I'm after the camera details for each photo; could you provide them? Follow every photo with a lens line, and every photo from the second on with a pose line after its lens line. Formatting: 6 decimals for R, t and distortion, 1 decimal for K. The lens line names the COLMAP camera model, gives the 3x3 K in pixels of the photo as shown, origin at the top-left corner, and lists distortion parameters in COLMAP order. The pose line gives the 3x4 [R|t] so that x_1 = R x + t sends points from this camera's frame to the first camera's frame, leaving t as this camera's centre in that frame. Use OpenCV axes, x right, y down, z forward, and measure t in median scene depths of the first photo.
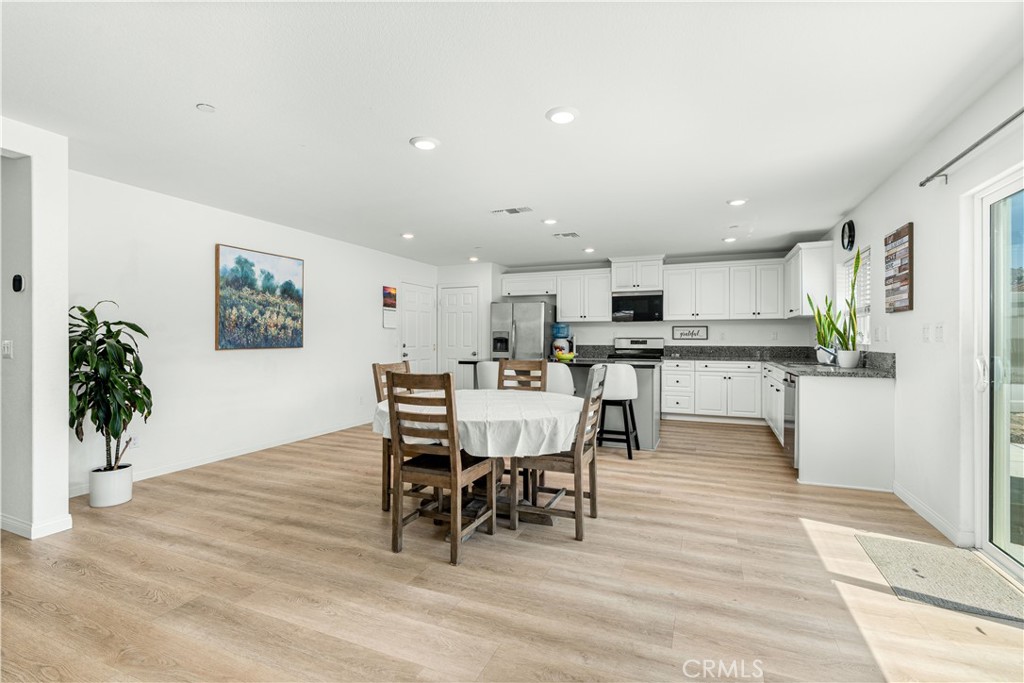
lens RADIAL K [[469.2, 0, 513.7], [0, 469.2, 341.0], [0, 0, 1]] dist [-0.012811, 0.006727]
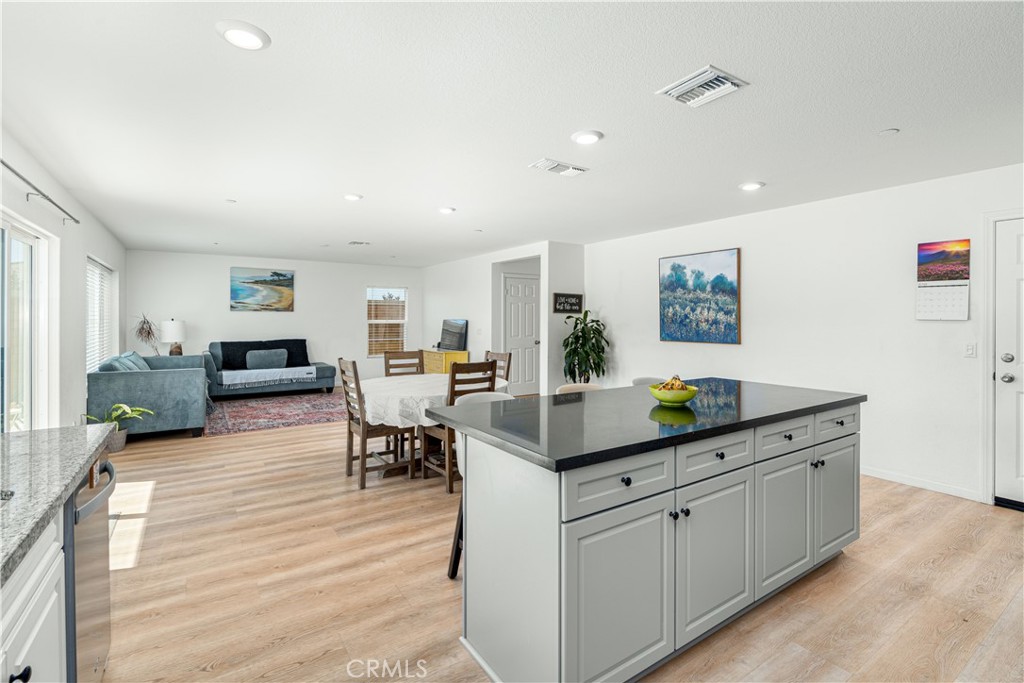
lens RADIAL K [[469.2, 0, 514.3], [0, 469.2, 315.1], [0, 0, 1]] dist [-0.012811, 0.006727]
pose [[-0.548568, -0.006913, -0.836078, 0.547427], [-0.005062, 0.999975, -0.004946, -0.035659], [0.836091, 0.001519, -0.548589, 1.127570]]
